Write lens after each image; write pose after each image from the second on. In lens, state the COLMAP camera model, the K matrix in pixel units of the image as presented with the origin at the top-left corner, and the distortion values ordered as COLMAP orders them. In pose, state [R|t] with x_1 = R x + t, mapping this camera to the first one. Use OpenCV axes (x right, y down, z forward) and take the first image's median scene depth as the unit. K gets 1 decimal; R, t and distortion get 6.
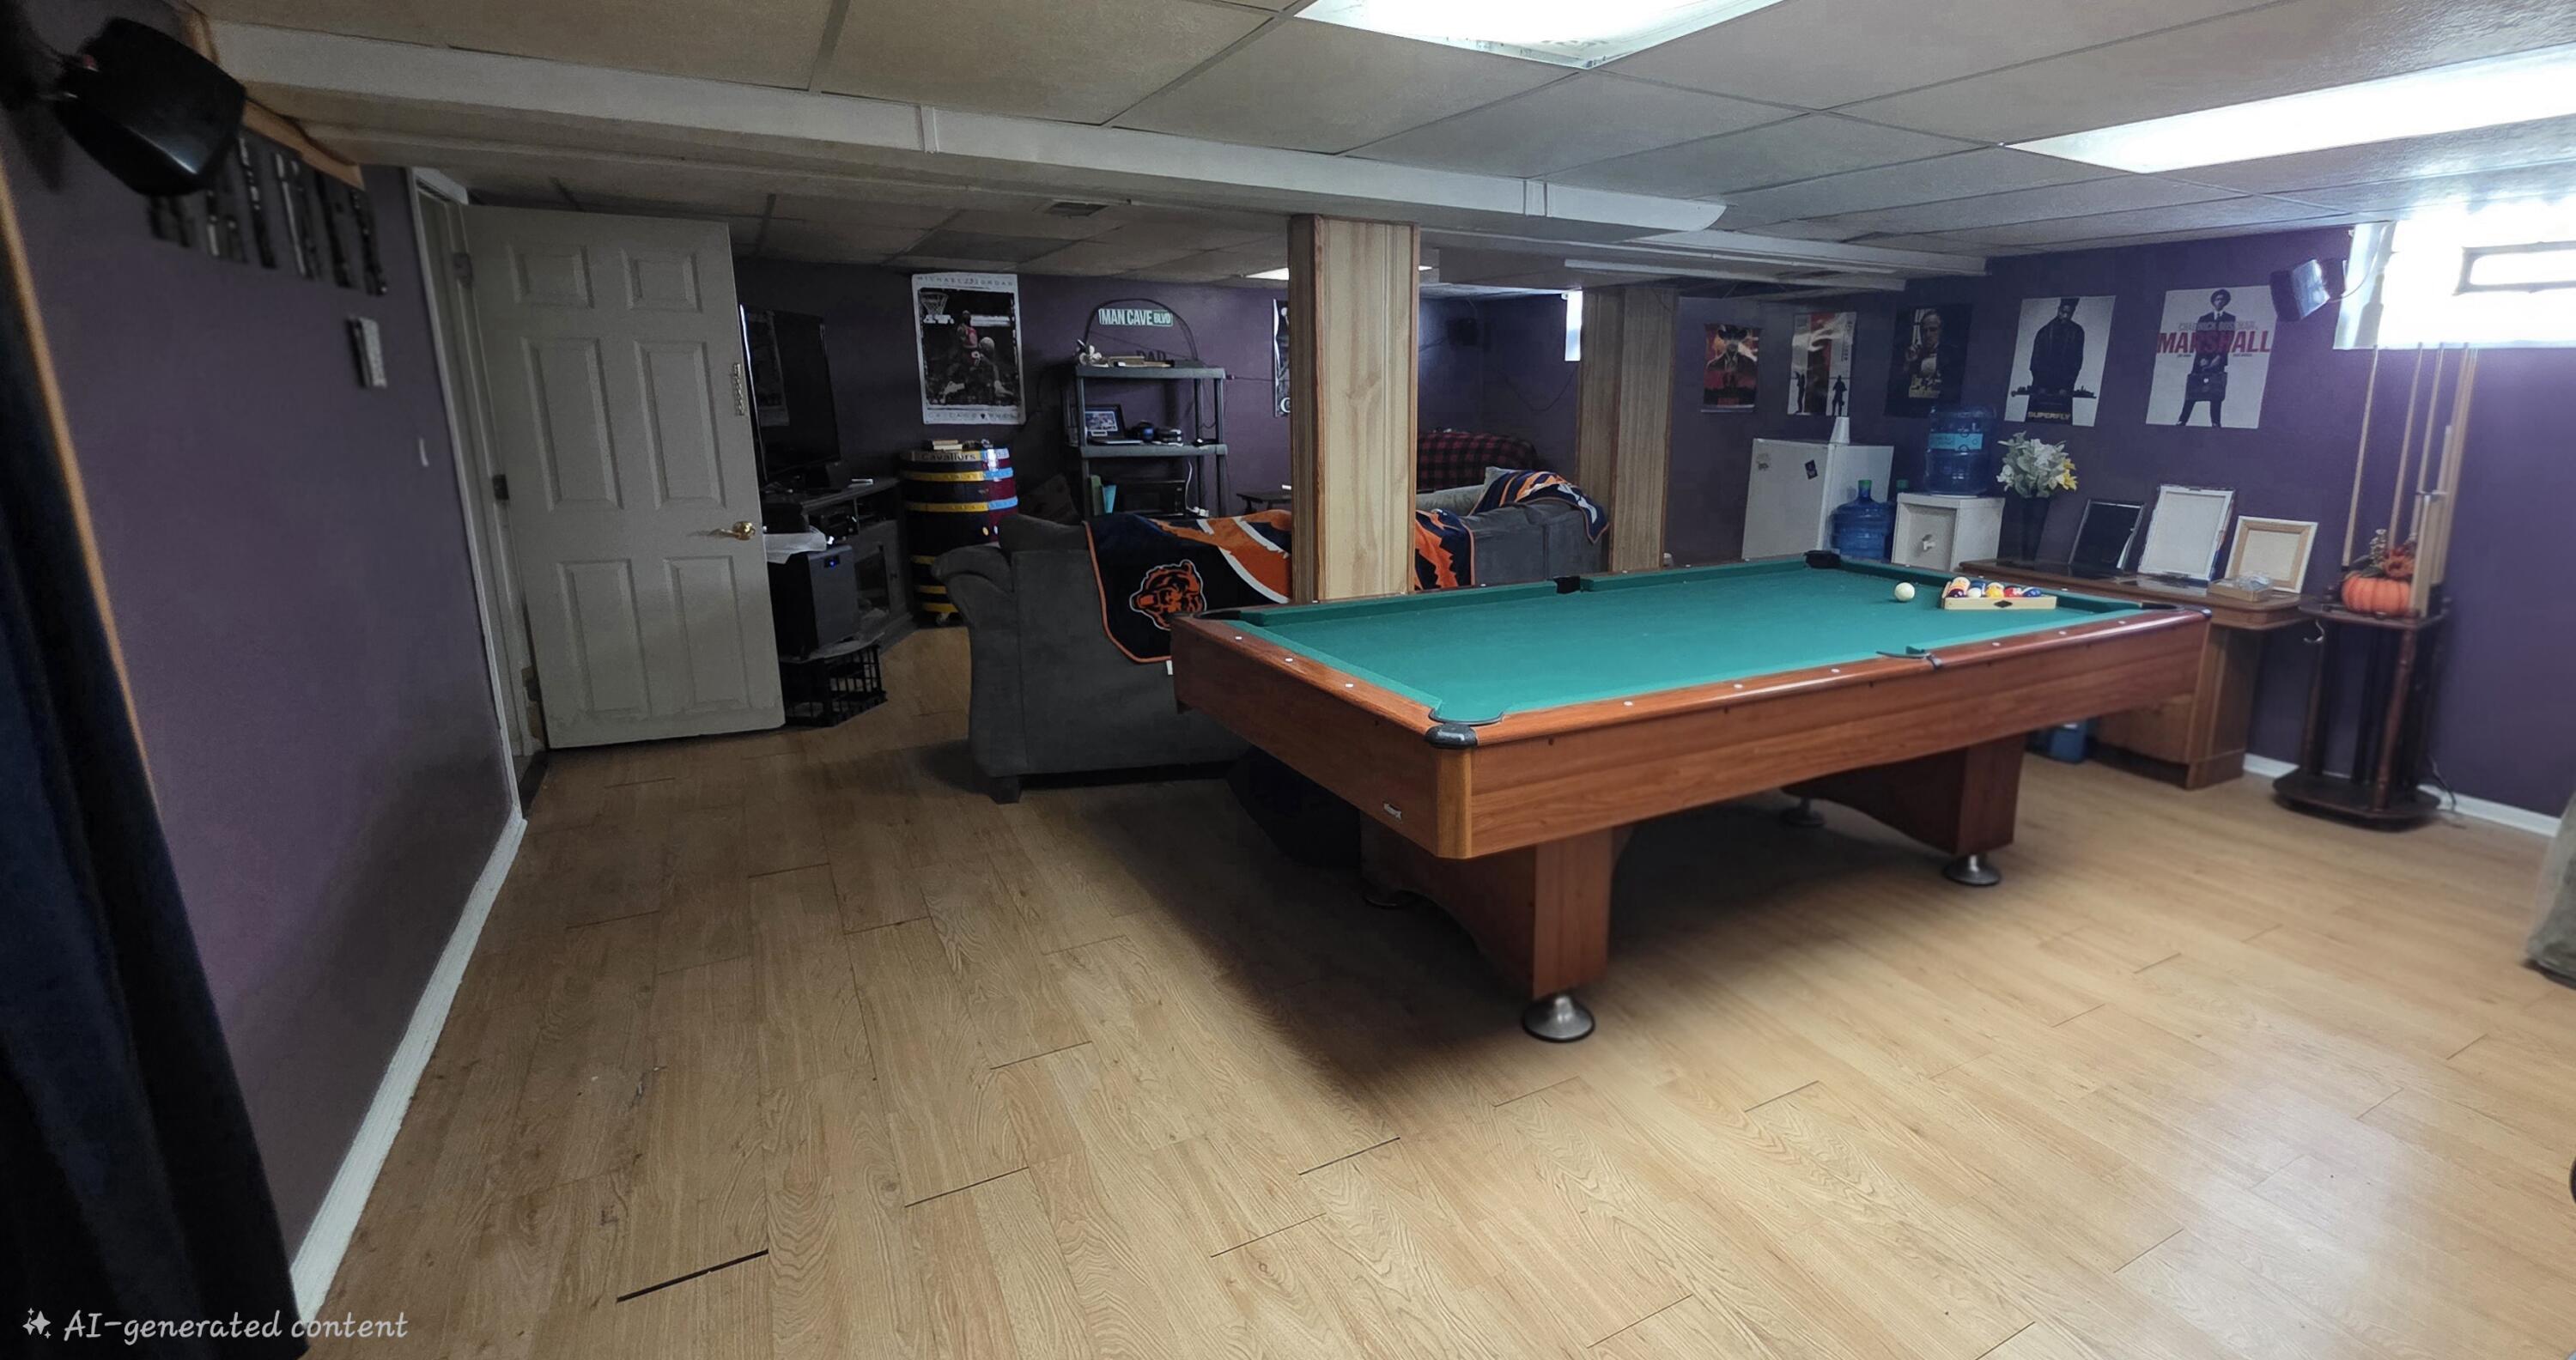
lens RADIAL K [[1186.5, 0, 1460.8], [0, 1186.5, 677.3], [0, 0, 1]] dist [-0.000034, -0.000391]
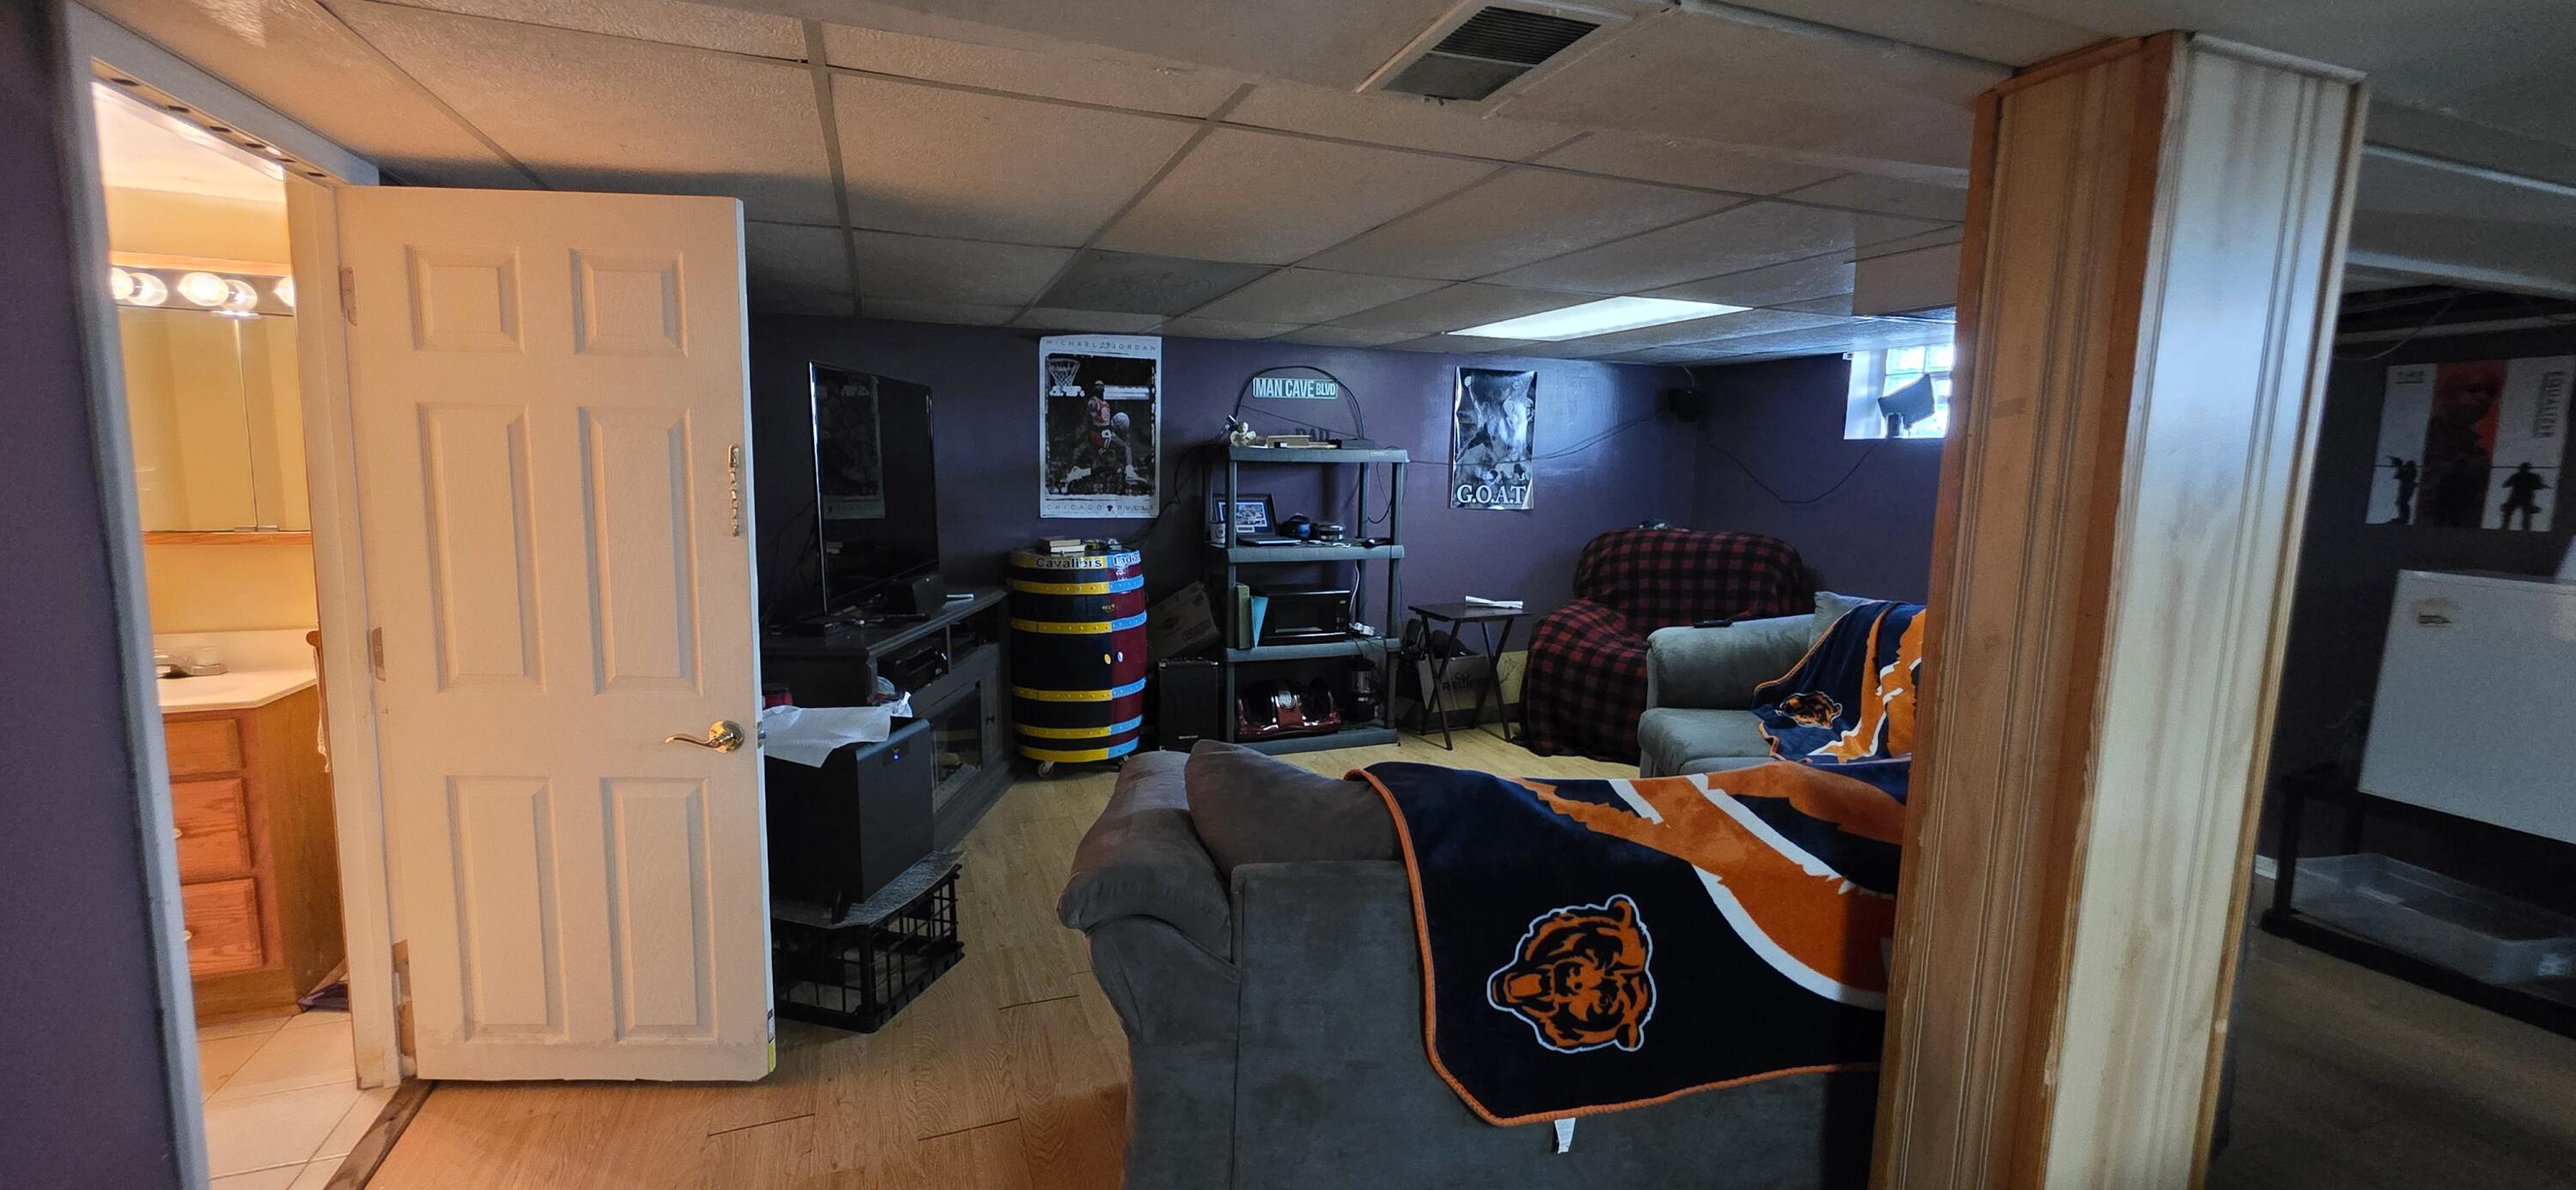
lens RADIAL K [[1032.1, 0, 1278.0], [0, 1032.1, 589.0], [0, 0, 1]] dist [0.000884, 0.000032]
pose [[0.983698, 0.024219, -0.178191, -0.167995], [-0.045016, 0.992505, -0.113613, -0.093258], [0.174104, 0.119783, 0.977415, 0.349533]]
